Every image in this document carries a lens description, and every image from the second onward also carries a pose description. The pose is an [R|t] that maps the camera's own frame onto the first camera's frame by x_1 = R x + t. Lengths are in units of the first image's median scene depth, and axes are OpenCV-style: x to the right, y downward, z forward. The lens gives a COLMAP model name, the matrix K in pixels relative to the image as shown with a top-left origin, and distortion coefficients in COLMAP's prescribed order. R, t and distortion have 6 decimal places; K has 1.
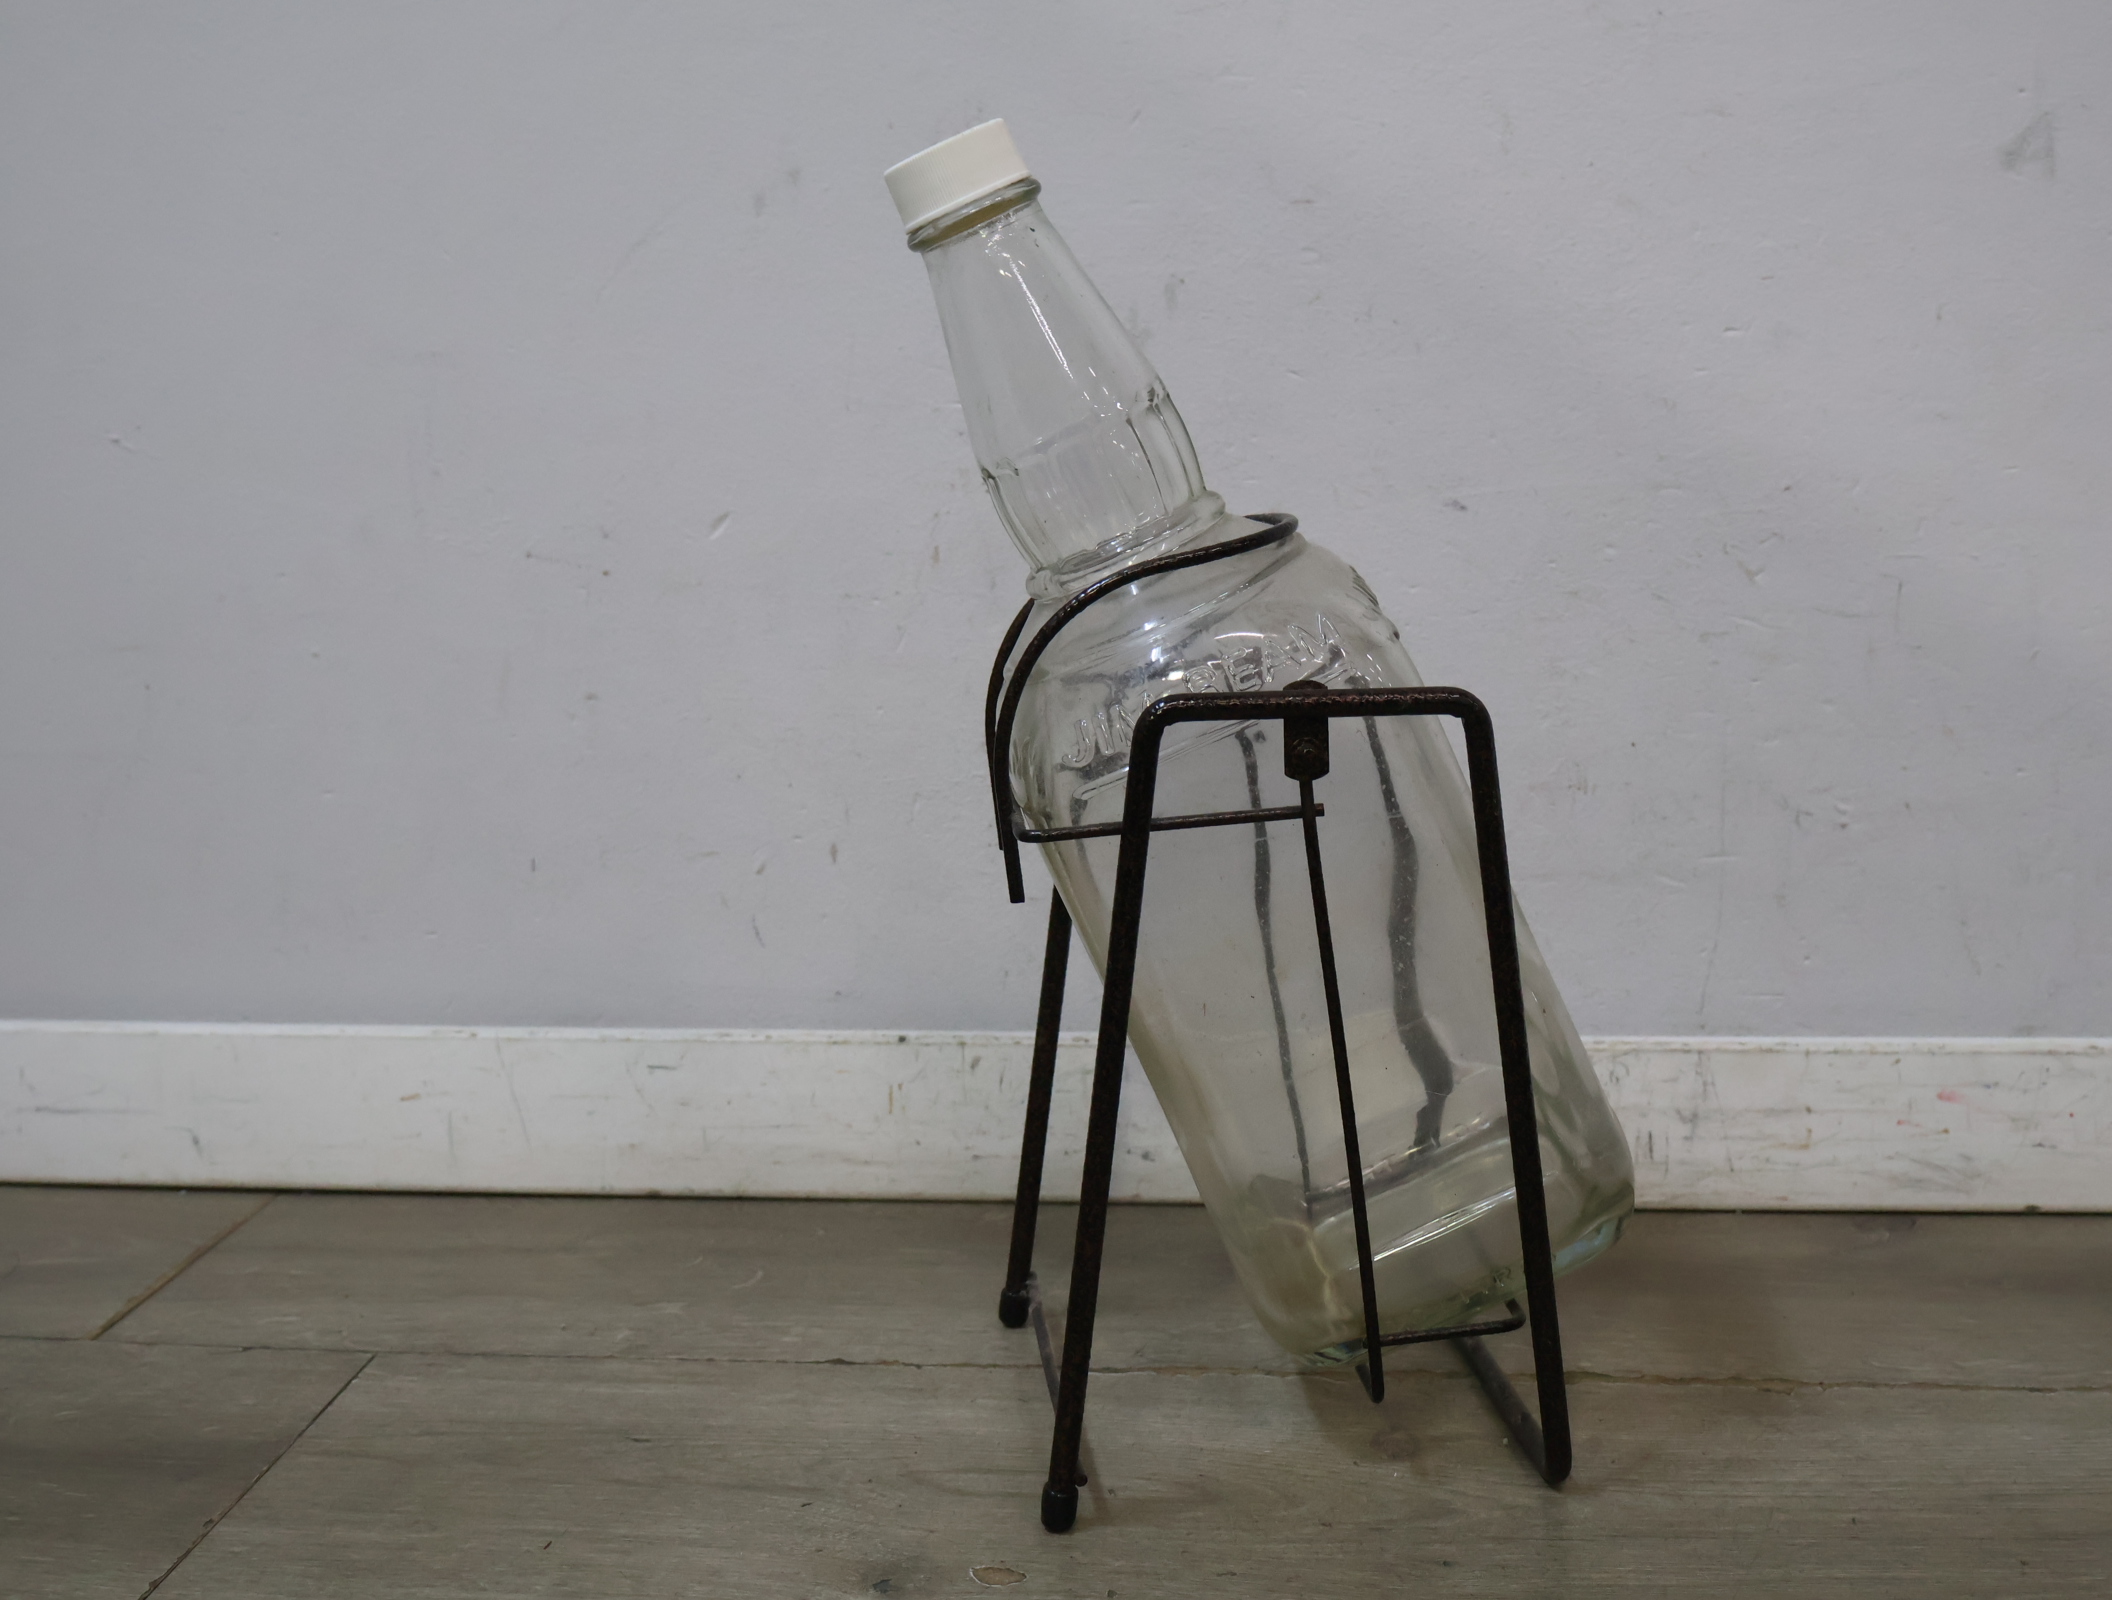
lens RADIAL K [[2607.7, 0, 1049.3], [0, 2607.7, 796.0], [0, 0, 1]] dist [-0.000601, 0.000000]
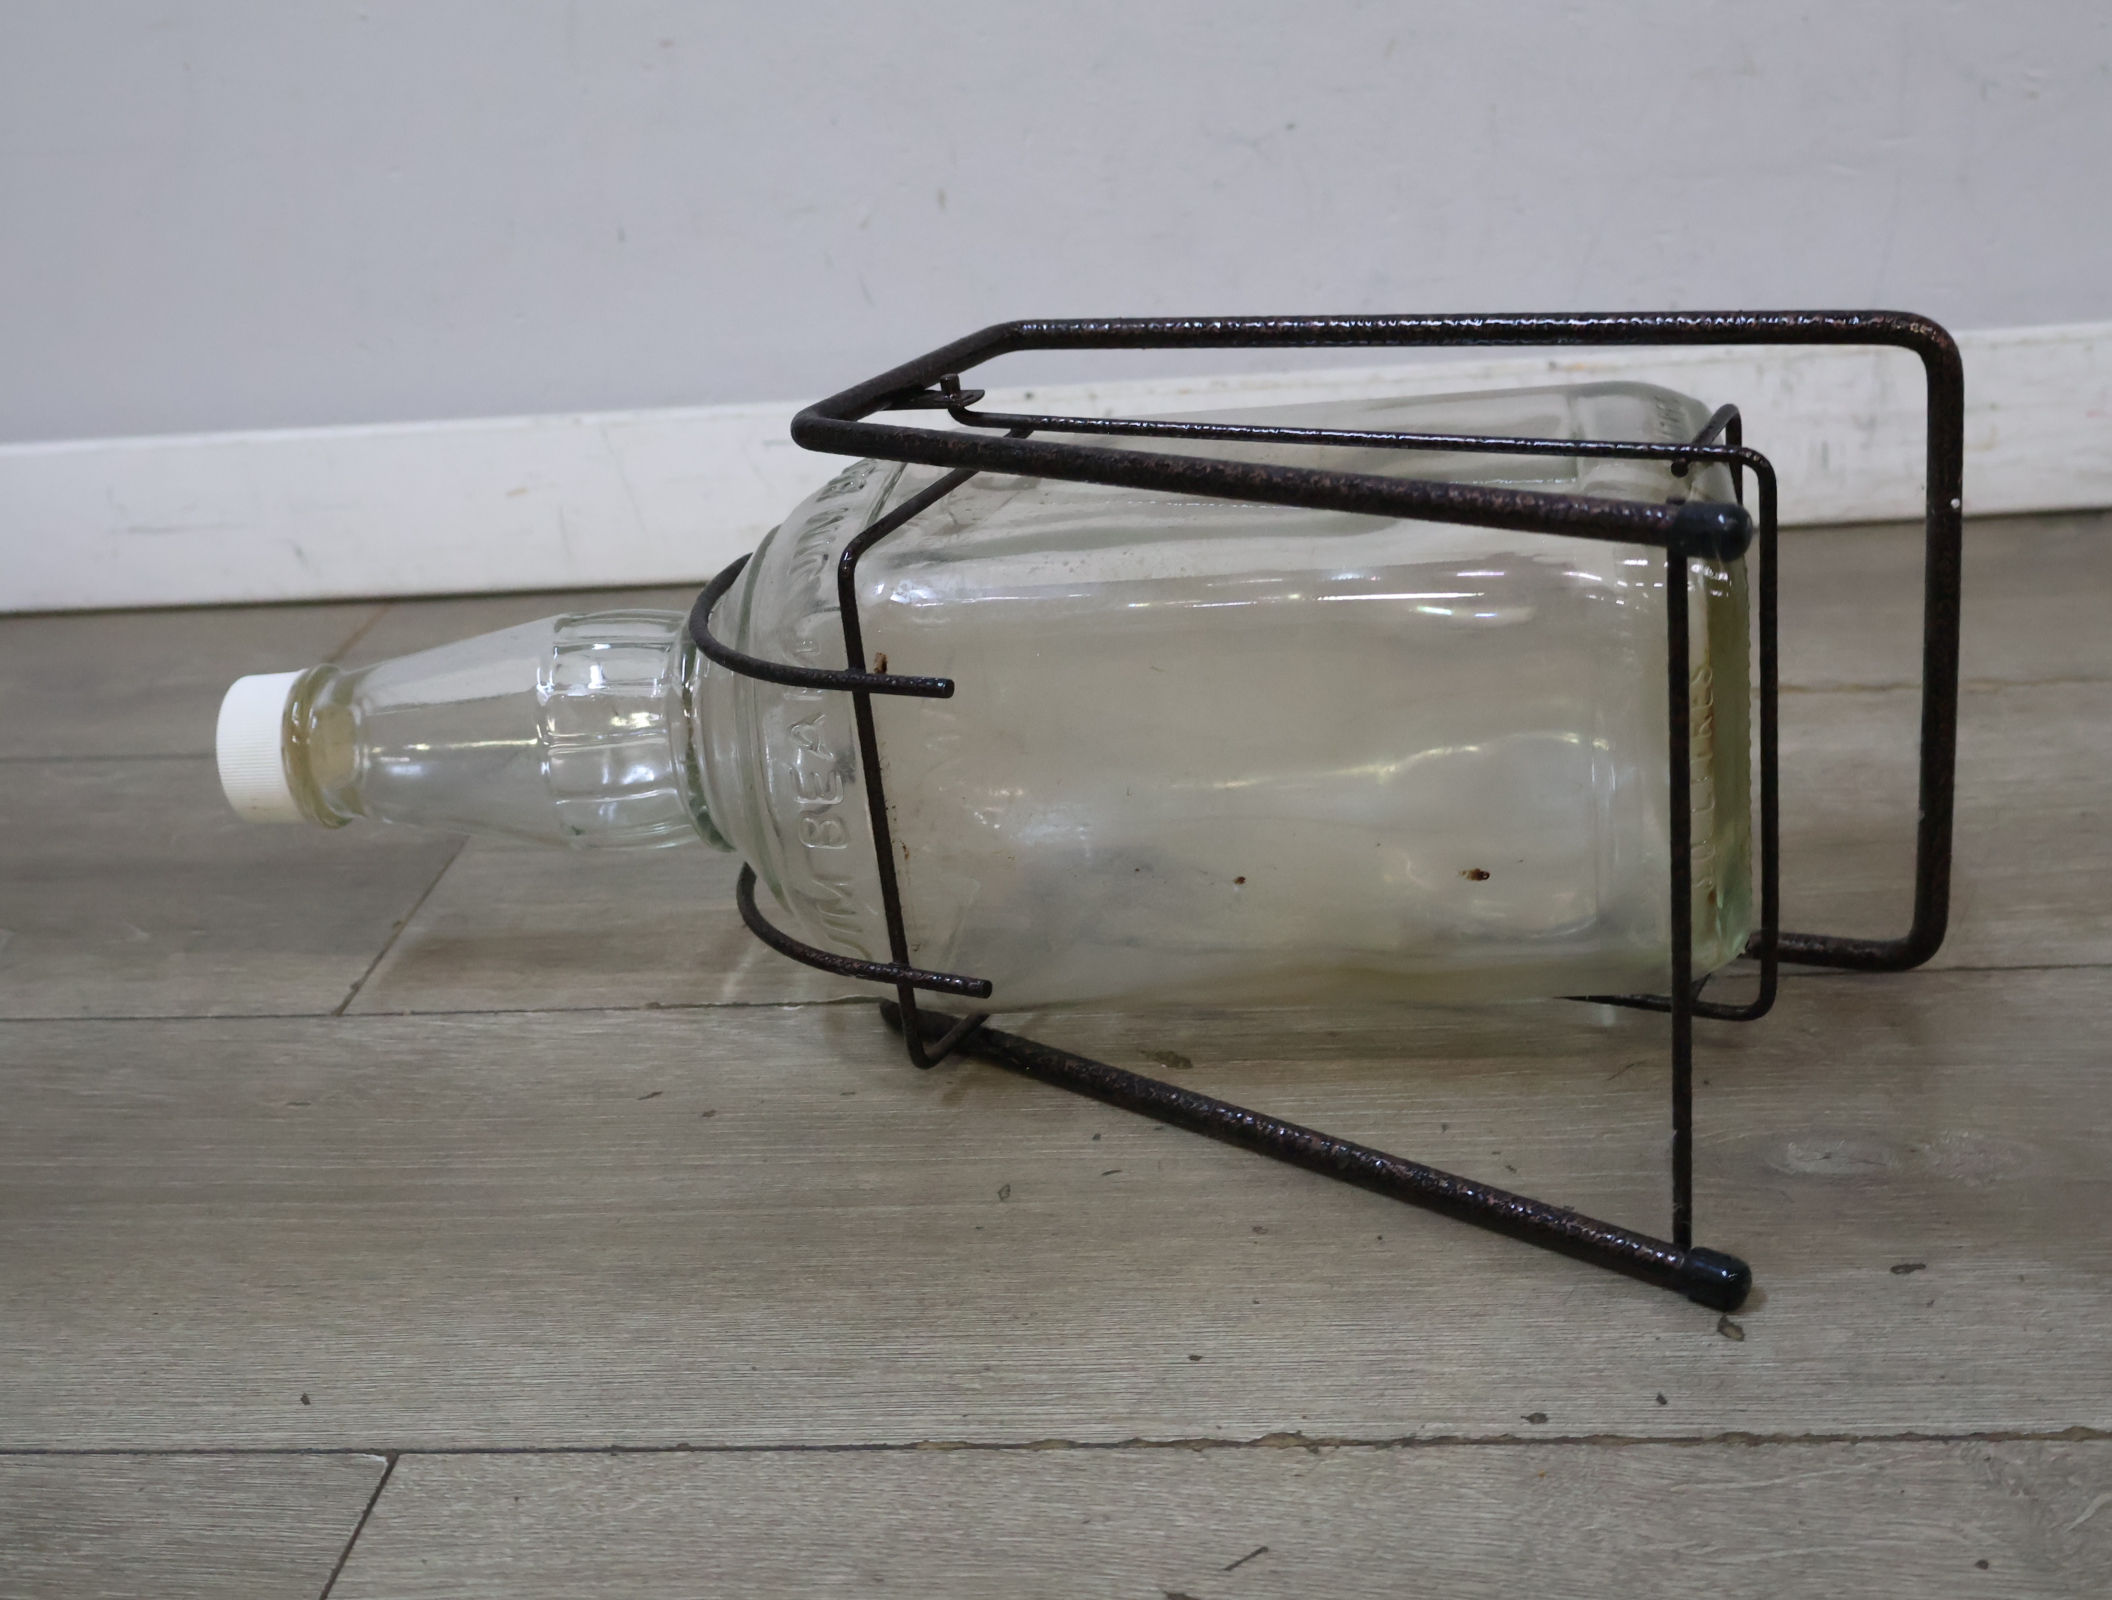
lens RADIAL K [[2607.7, 0, 1057.0], [0, 2607.7, 806.8], [0, 0, 1]] dist [-0.000601, 0.000000]
pose [[0.997889, -0.063802, -0.012115, -0.046526], [0.064860, 0.969798, 0.235128, 0.016688], [-0.003252, -0.235418, 0.971889, 0.043806]]
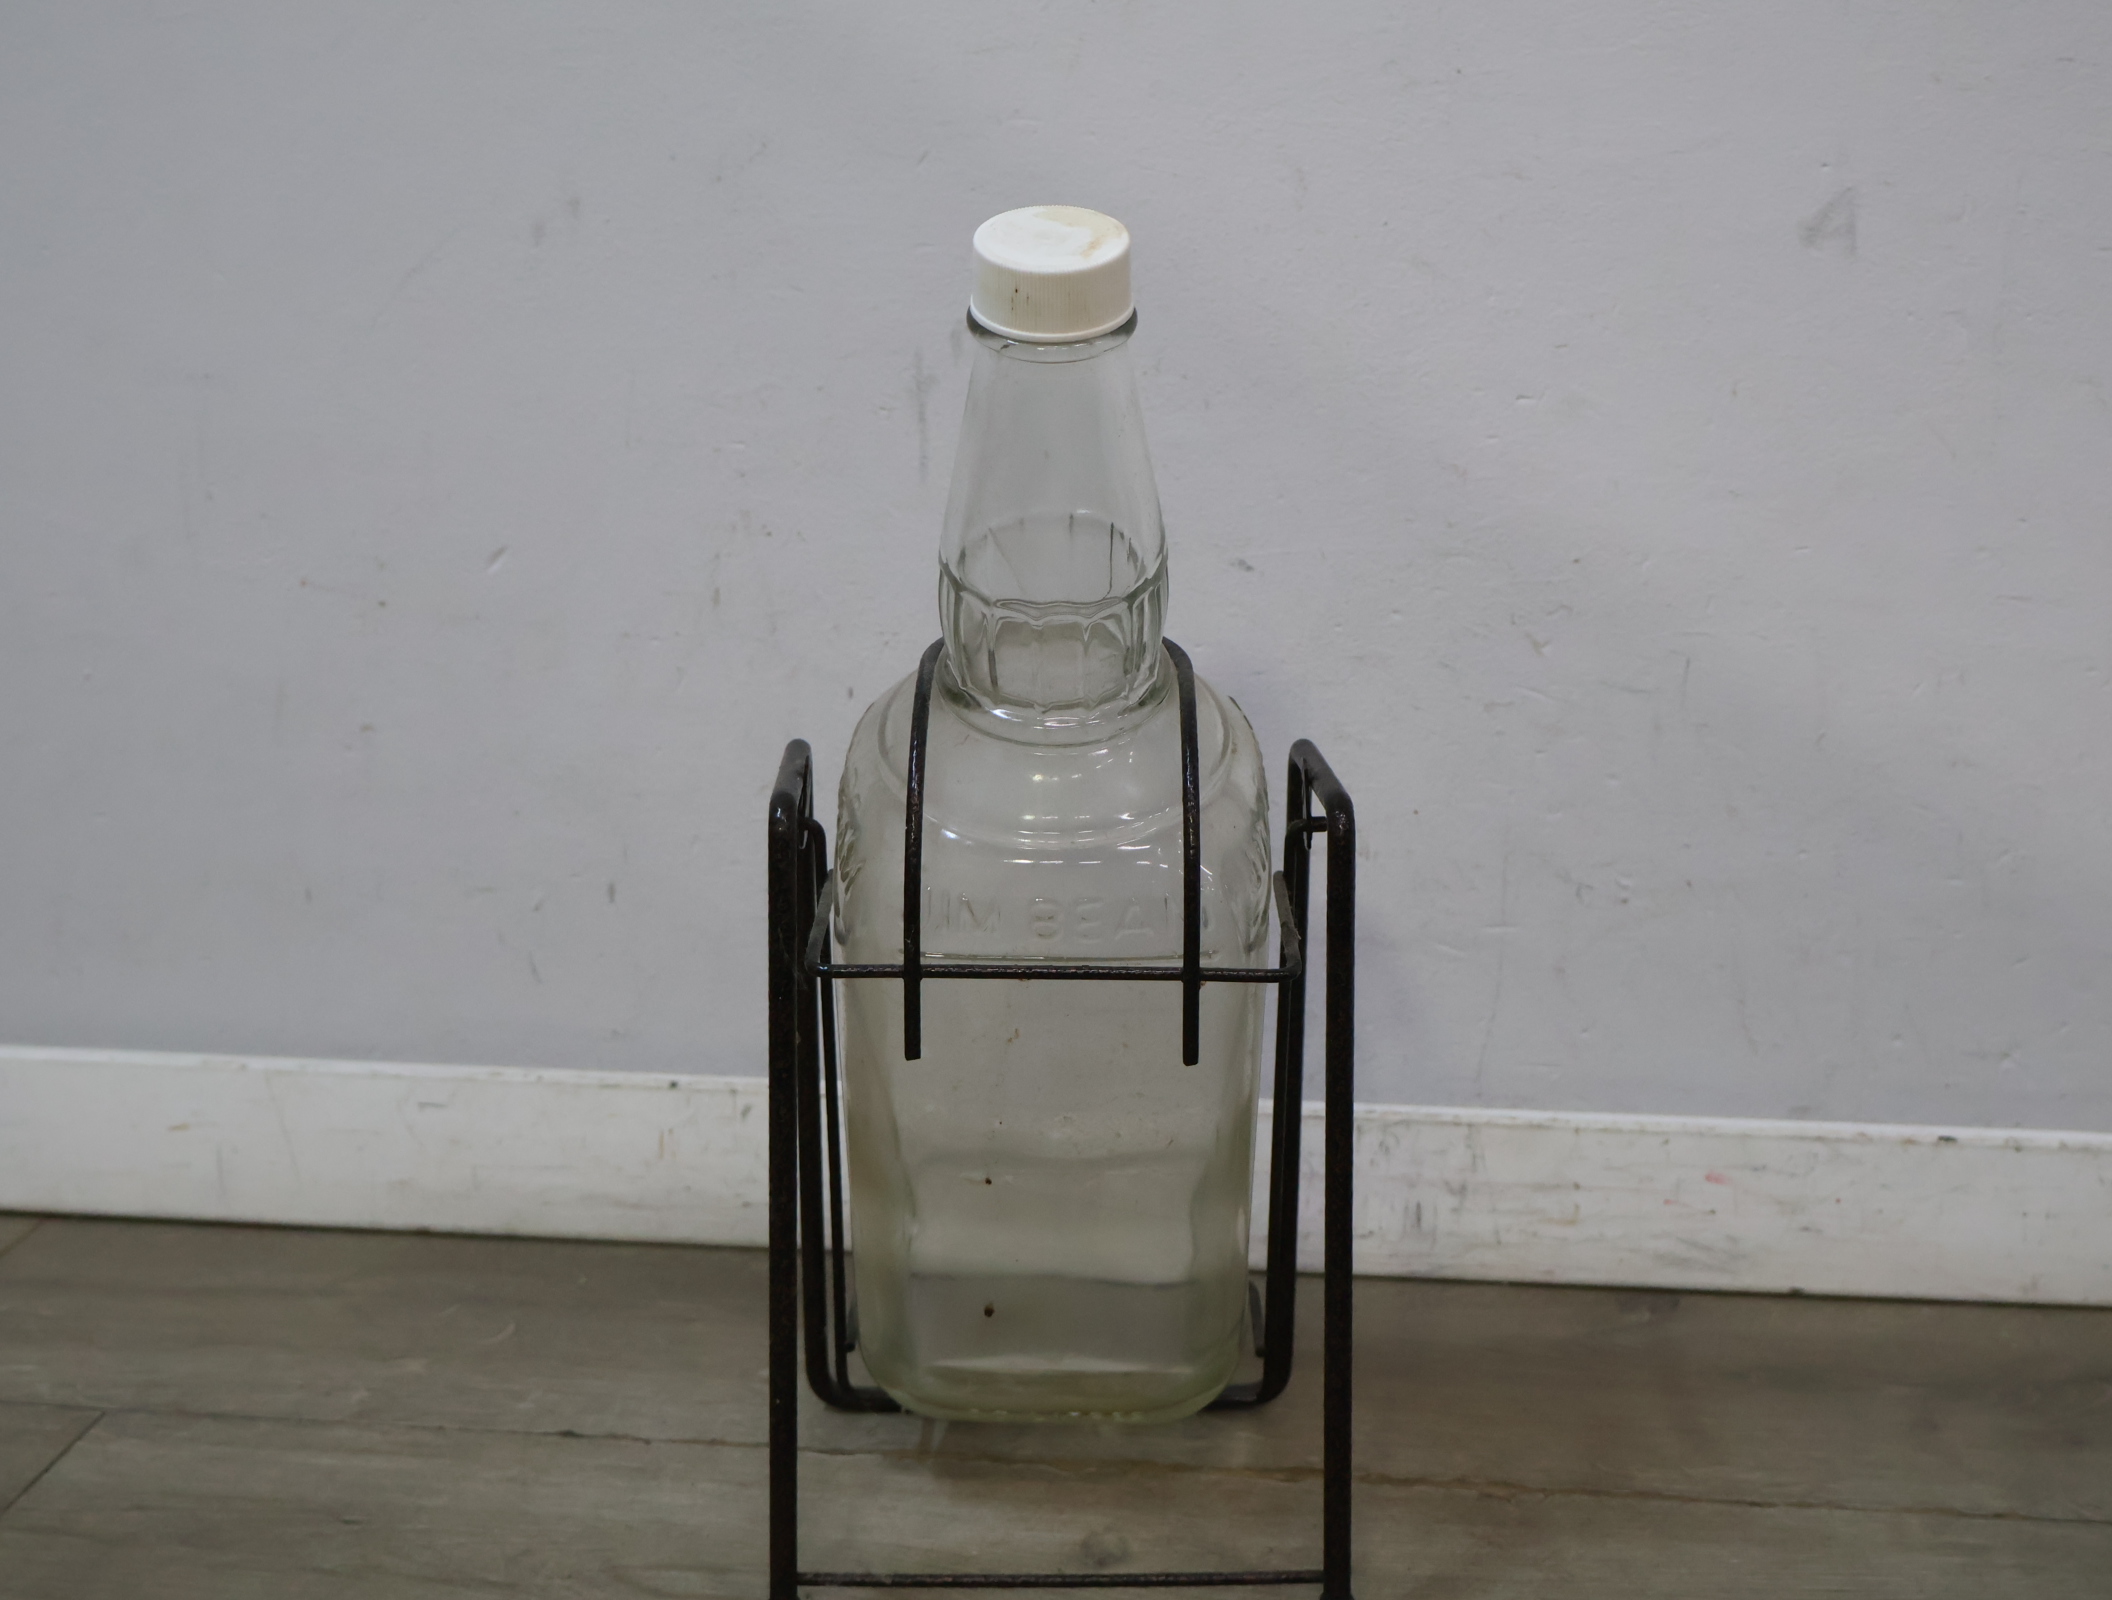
lens RADIAL K [[2607.7, 0, 1051.0], [0, 2607.7, 809.8], [0, 0, 1]] dist [-0.000601, 0.000000]
pose [[0.999587, 0.027347, 0.008777, 0.078614], [-0.027760, 0.998315, 0.050962, -0.068411], [-0.007368, -0.051185, 0.998662, 0.016100]]
